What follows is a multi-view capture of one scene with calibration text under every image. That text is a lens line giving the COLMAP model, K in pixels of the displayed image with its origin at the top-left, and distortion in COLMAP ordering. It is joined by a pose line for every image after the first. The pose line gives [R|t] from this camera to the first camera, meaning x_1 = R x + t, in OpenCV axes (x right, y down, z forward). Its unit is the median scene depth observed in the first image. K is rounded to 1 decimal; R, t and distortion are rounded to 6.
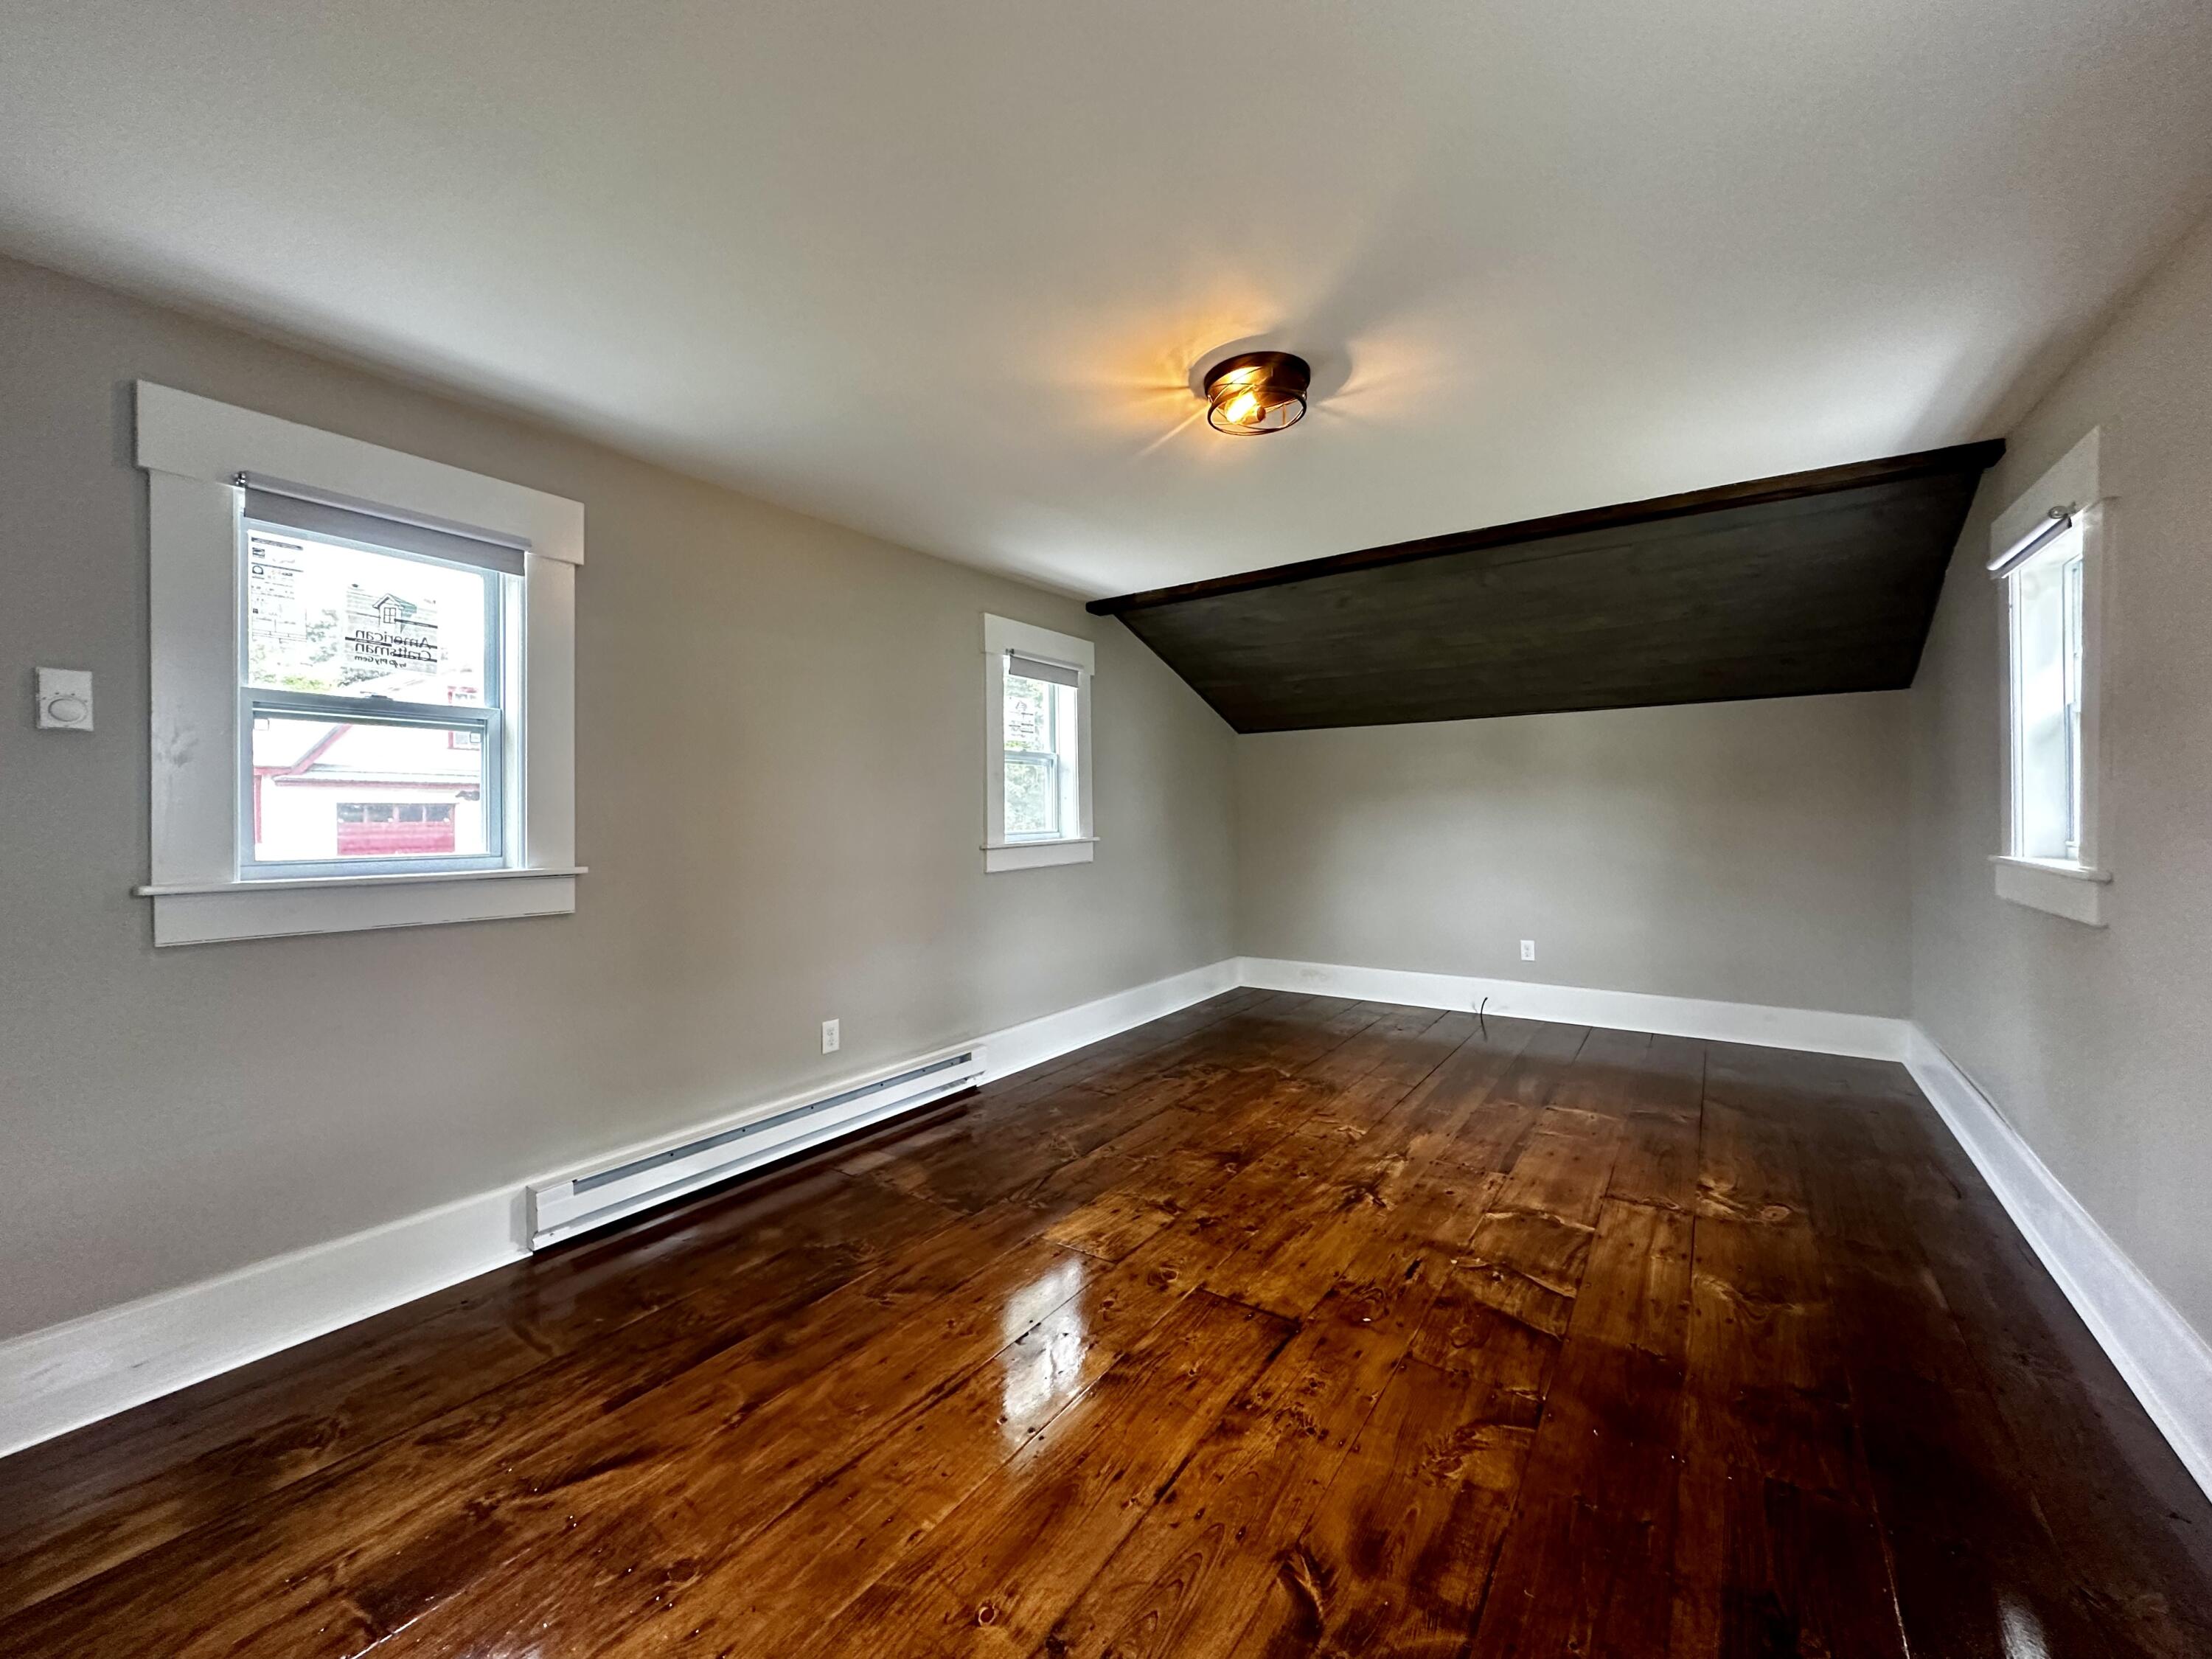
lens RADIAL K [[885.5, 0, 1106.0], [0, 885.5, 829.5], [0, 0, 1]] dist [0.001140, -0.000002]
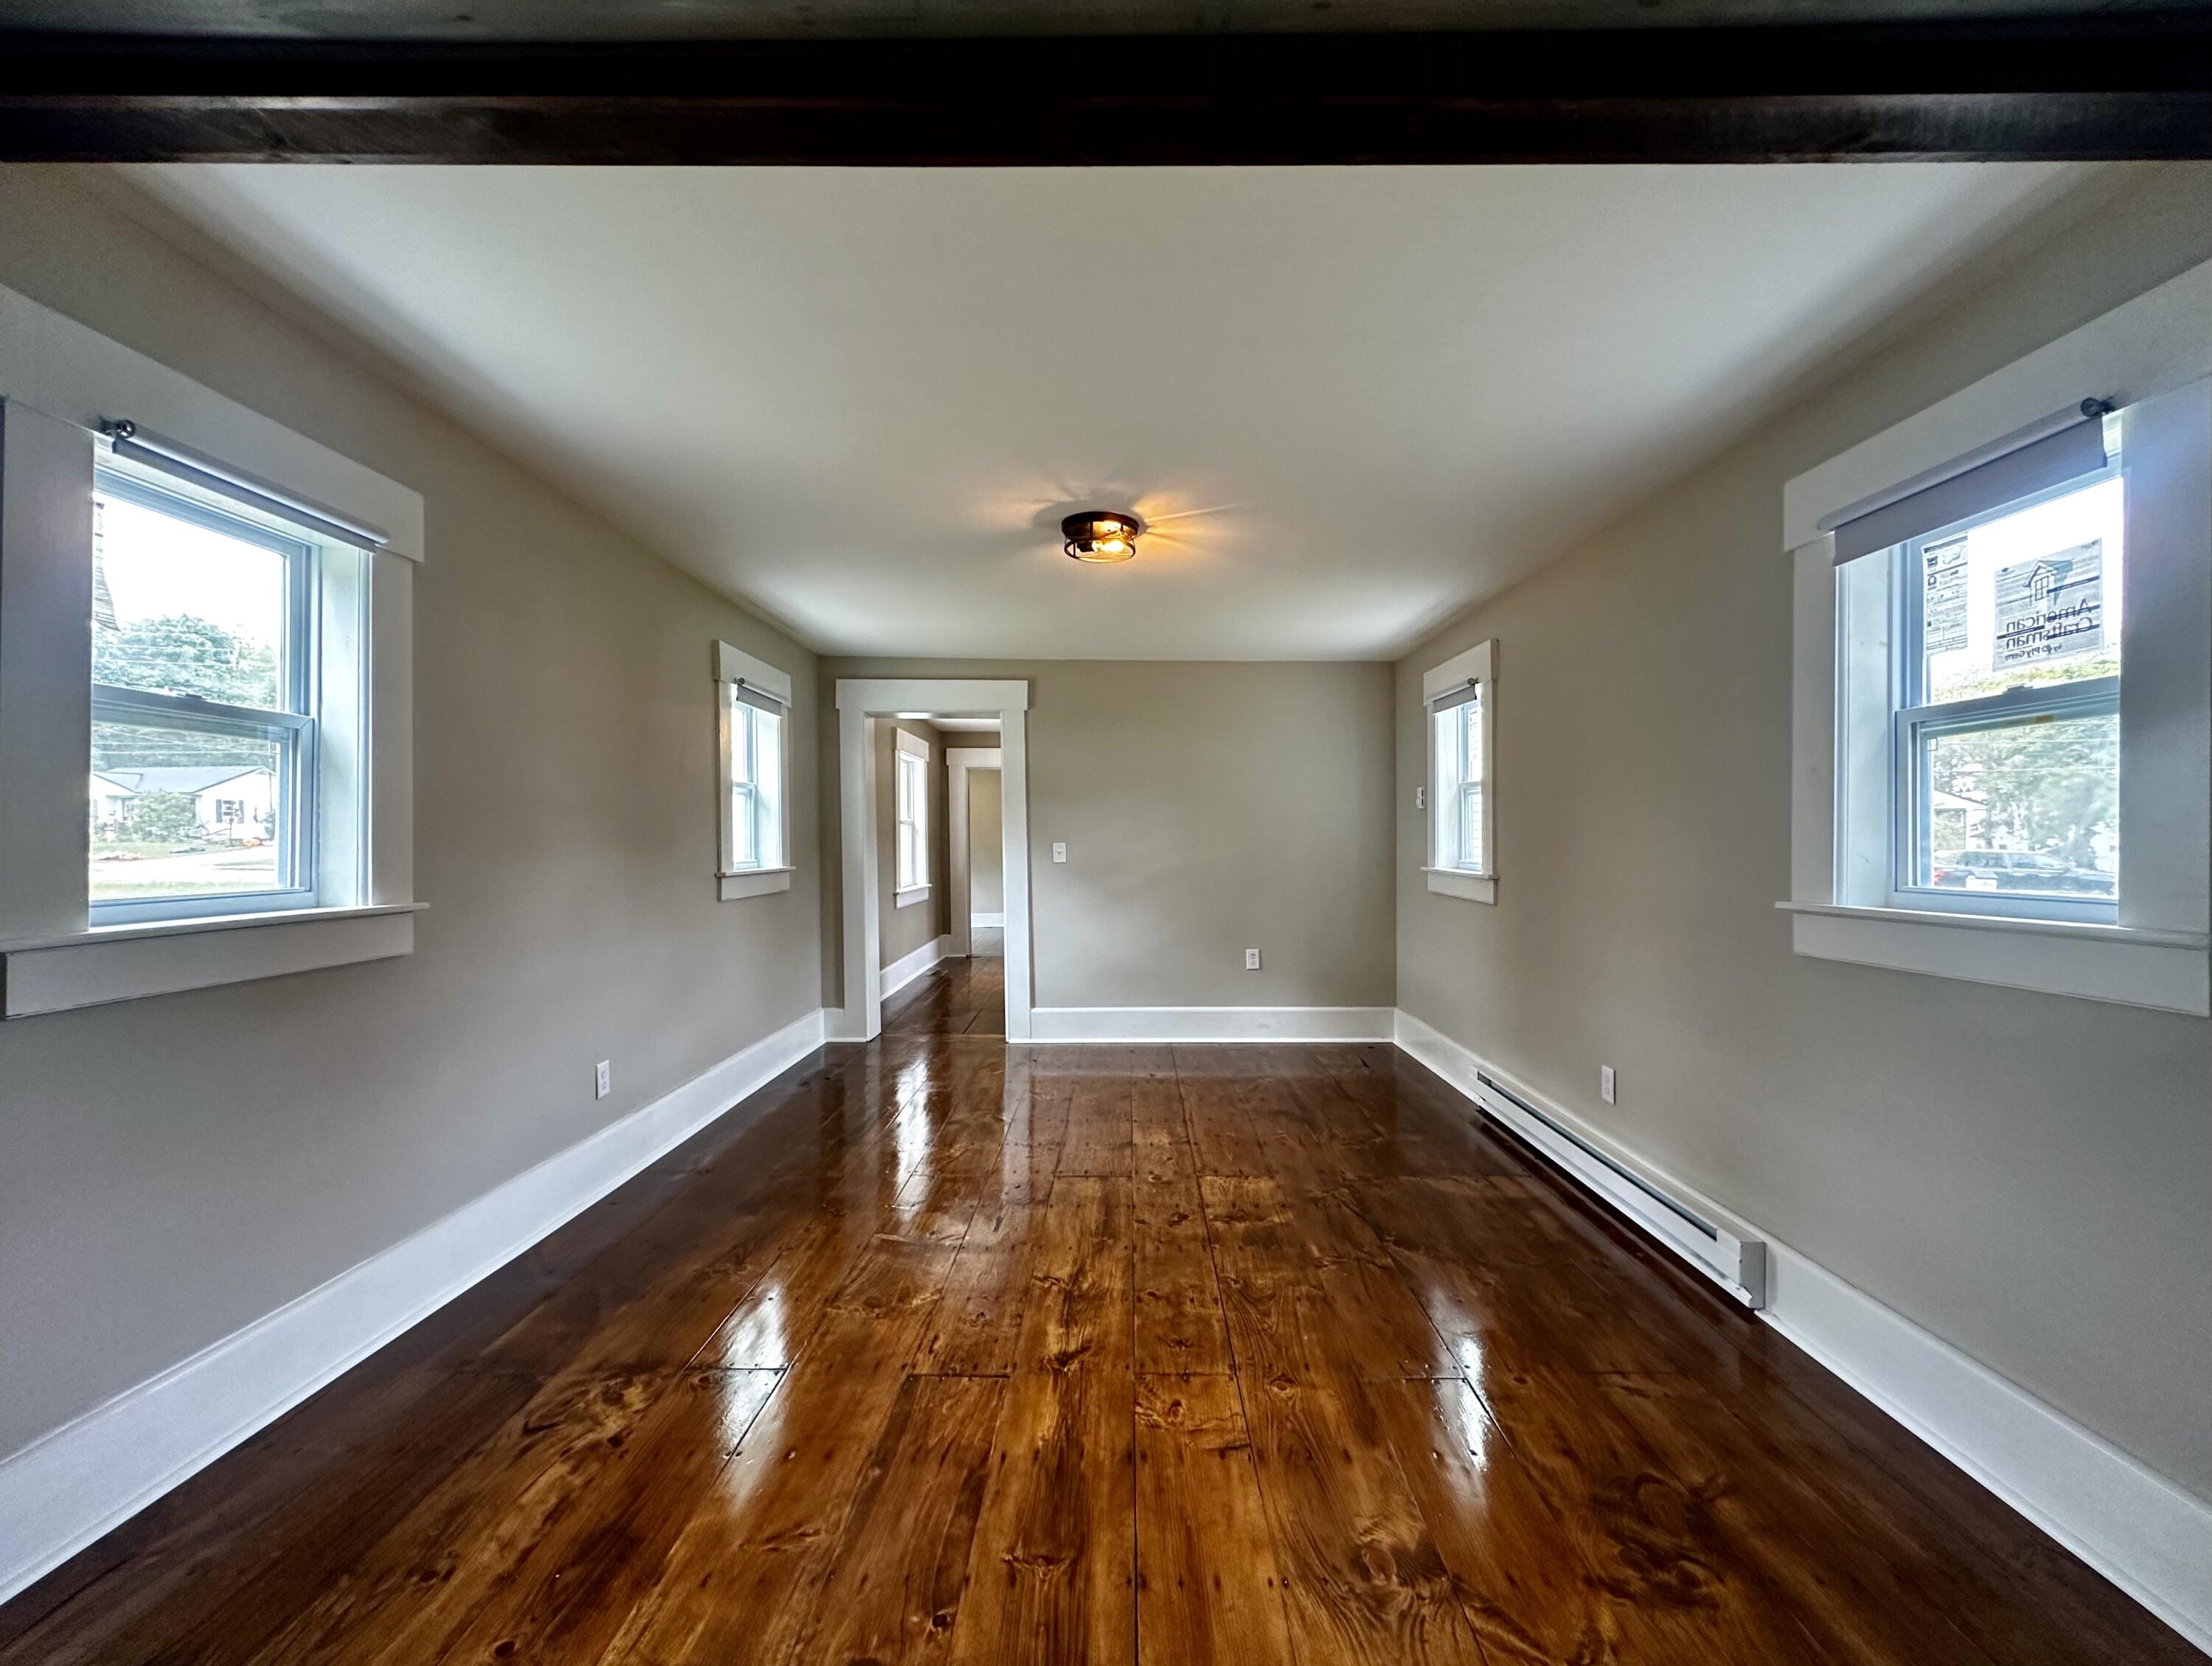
lens RADIAL K [[885.4, 0, 1106.0], [0, 885.4, 833.0], [0, 0, 1]] dist [0.001140, -0.000002]
pose [[-0.835183, 0.003984, -0.549957, 0.764366], [-0.005721, 0.999857, 0.015931, -0.046036], [0.549942, 0.016451, -0.835041, 1.798510]]
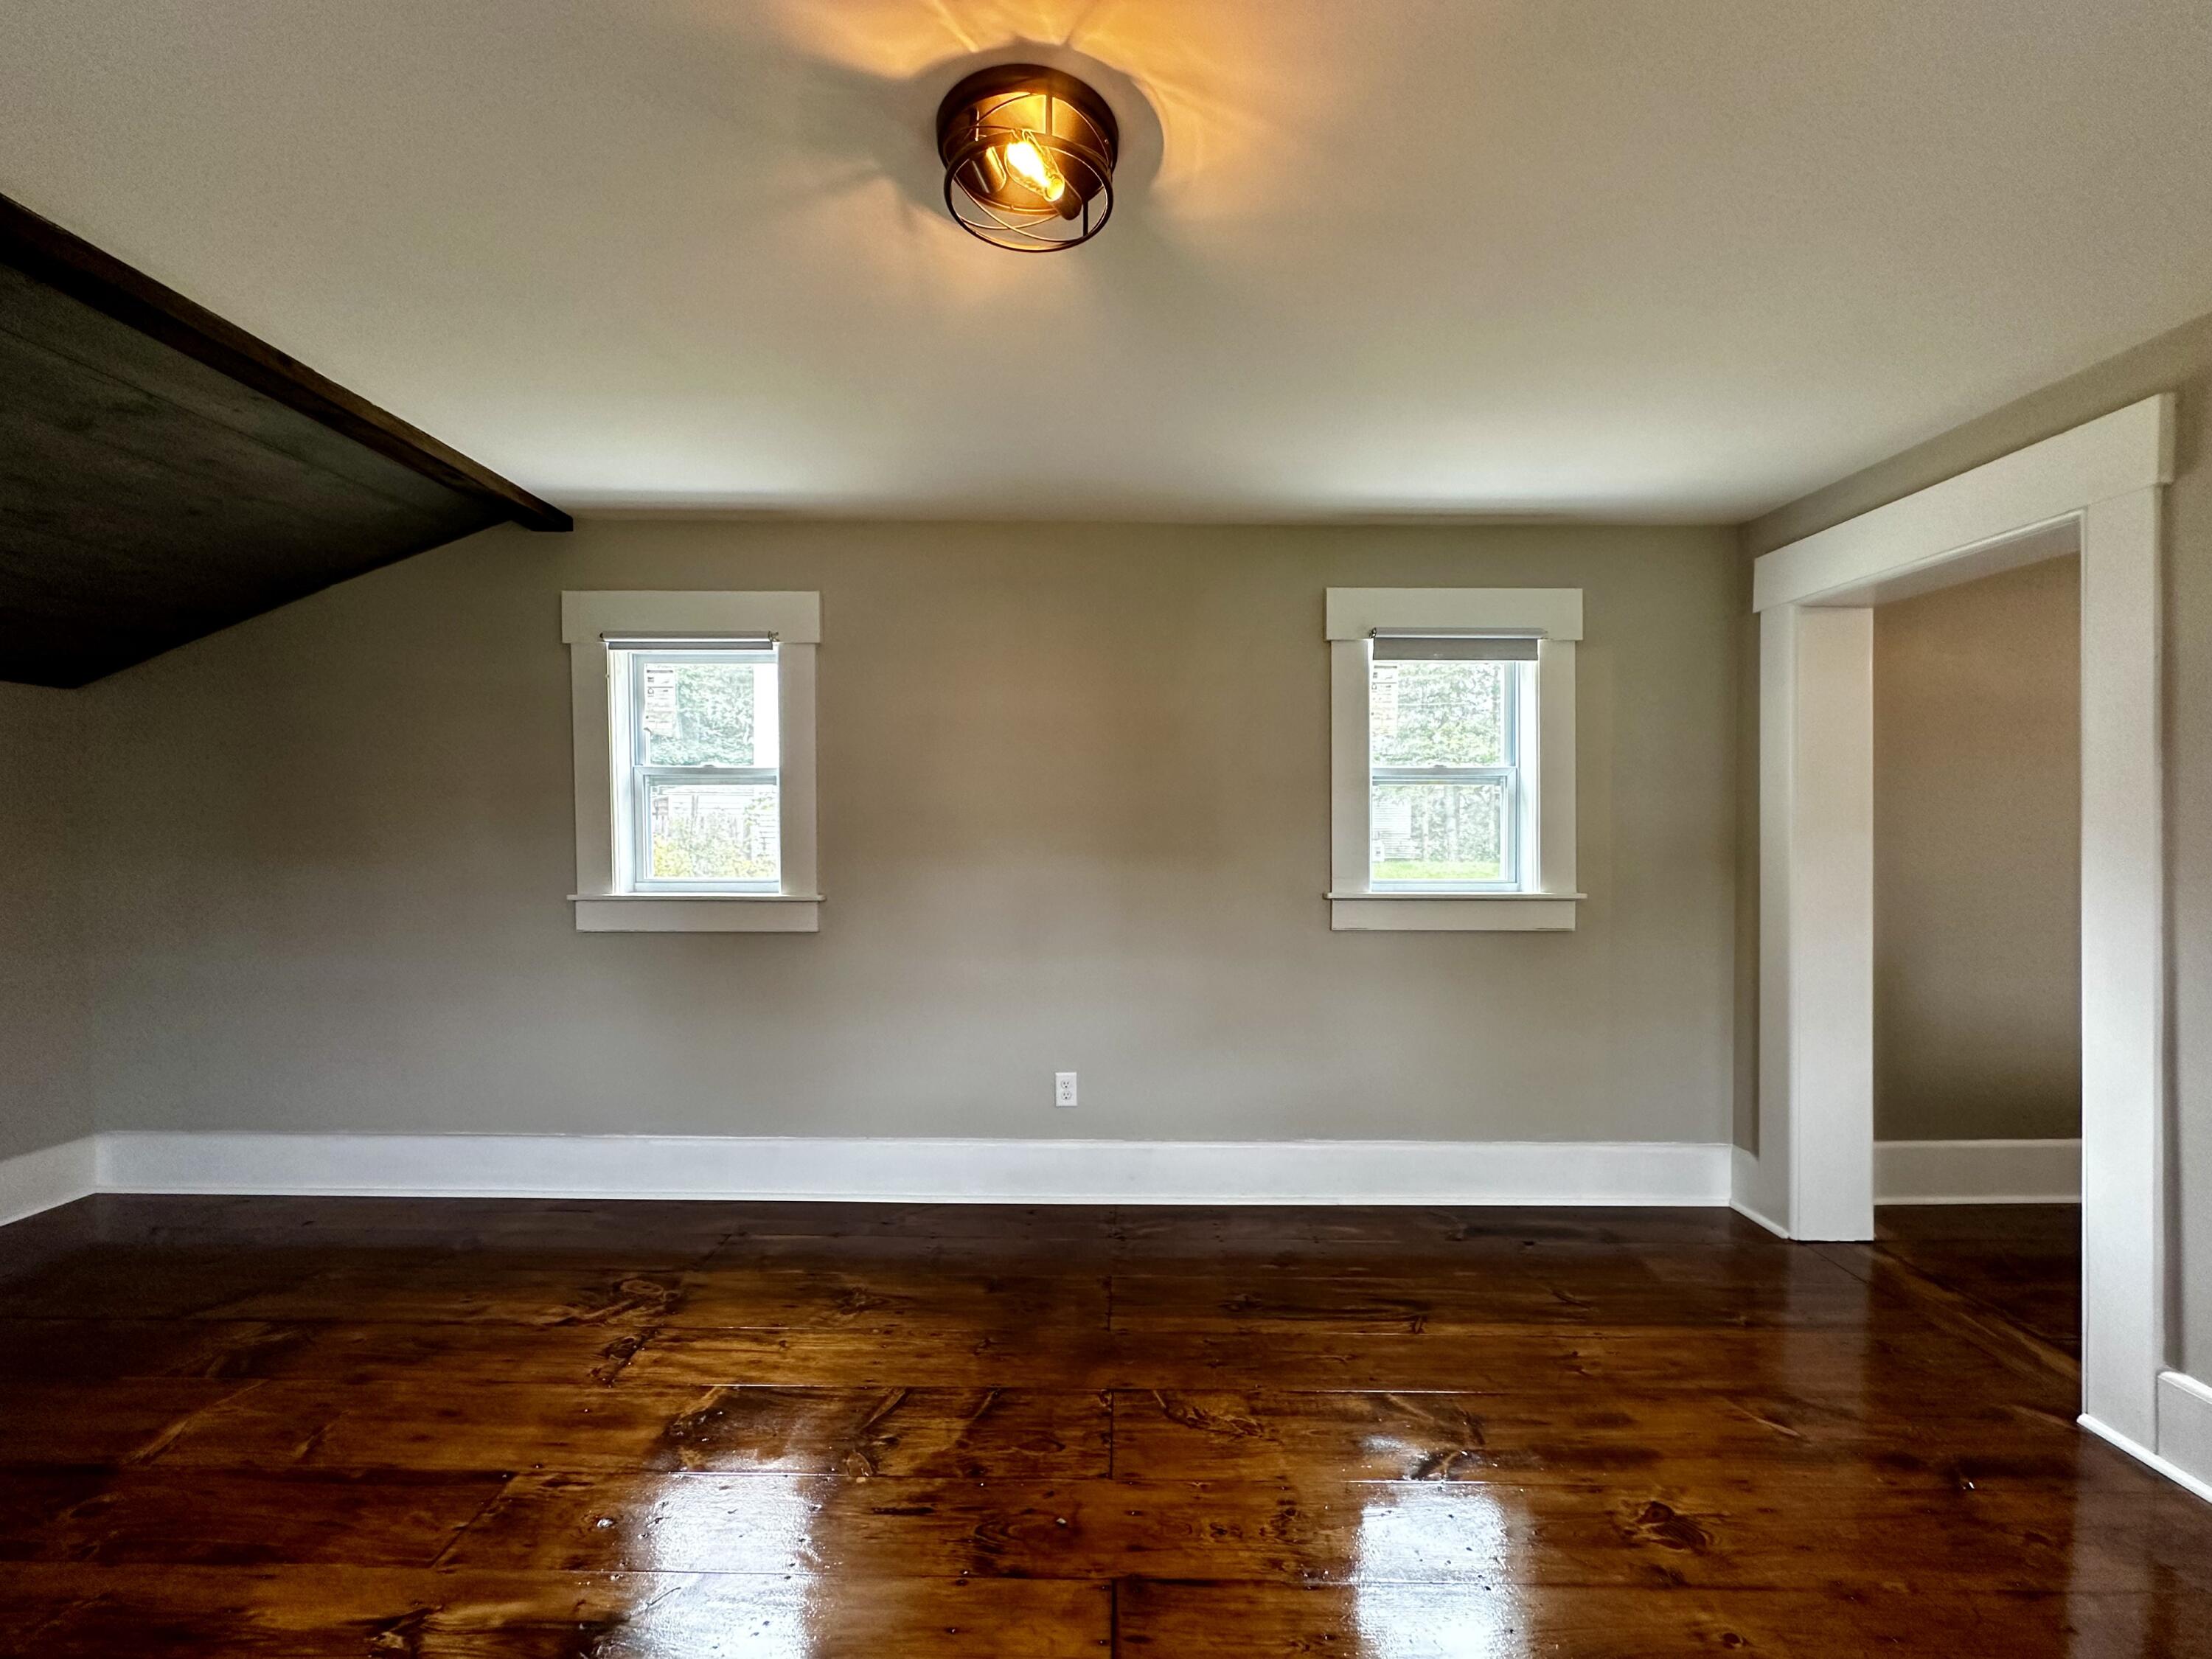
lens RADIAL K [[893.5, 0, 1111.4], [0, 893.5, 841.6], [0, 0, 1]] dist [-0.001516, -0.000181]
pose [[-0.561288, -0.003155, 0.827615, -0.294319], [0.019274, 0.999672, 0.016883, -0.042787], [-0.827396, 0.025428, -0.561043, 1.084614]]
